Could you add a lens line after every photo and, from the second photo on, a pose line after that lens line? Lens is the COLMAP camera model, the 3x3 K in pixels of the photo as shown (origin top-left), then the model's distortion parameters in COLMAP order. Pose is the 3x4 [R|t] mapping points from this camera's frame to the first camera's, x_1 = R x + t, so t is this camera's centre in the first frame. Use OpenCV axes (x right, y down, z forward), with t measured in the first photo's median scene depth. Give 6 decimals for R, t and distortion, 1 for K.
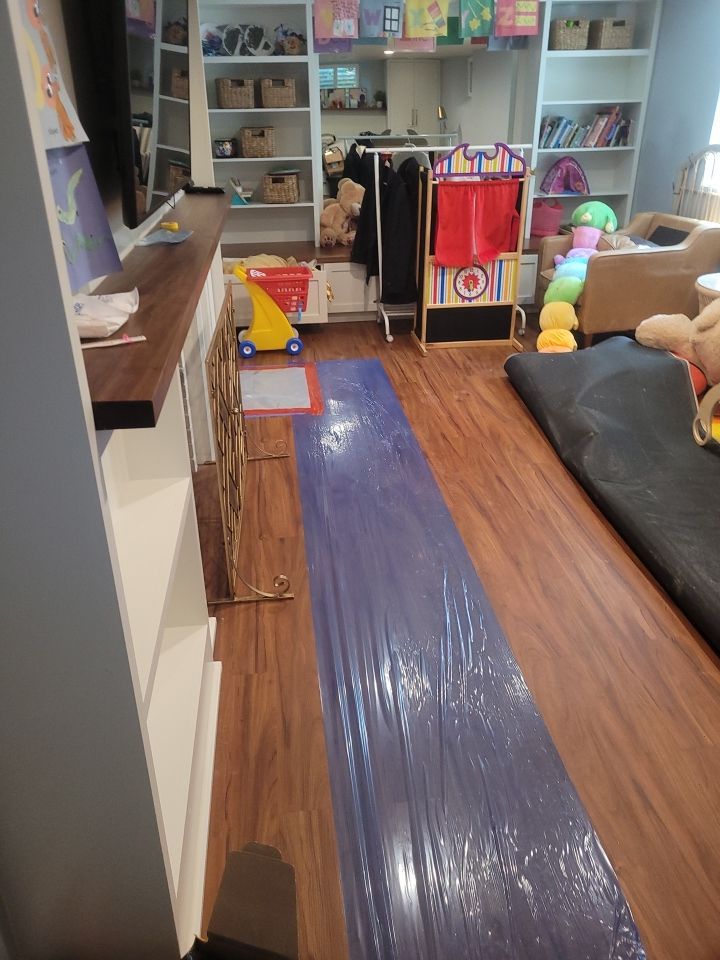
lens RADIAL K [[730.9, 0, 356.7], [0, 730.9, 468.4], [0, 0, 1]] dist [0.046834, -0.010629]
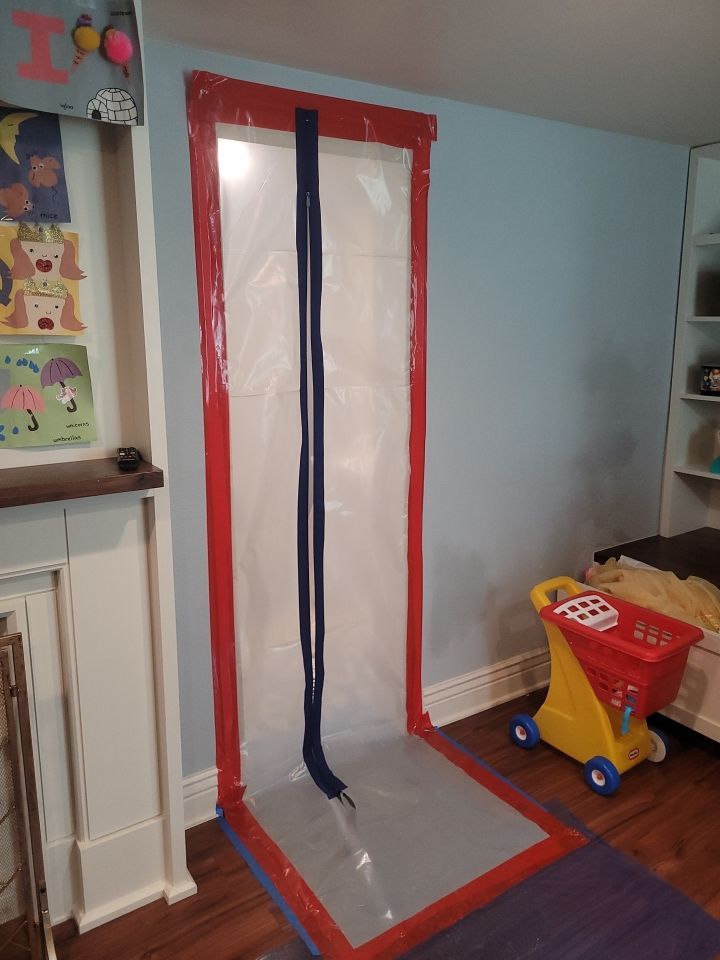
lens RADIAL K [[735.1, 0, 364.3], [0, 735.1, 471.9], [0, 0, 1]] dist [0.045449, -0.031581]
pose [[0.460052, 0.183504, -0.868722, 0.334104], [-0.388793, 0.921256, -0.011293, -0.419123], [0.798243, 0.342949, 0.495171, 0.856962]]
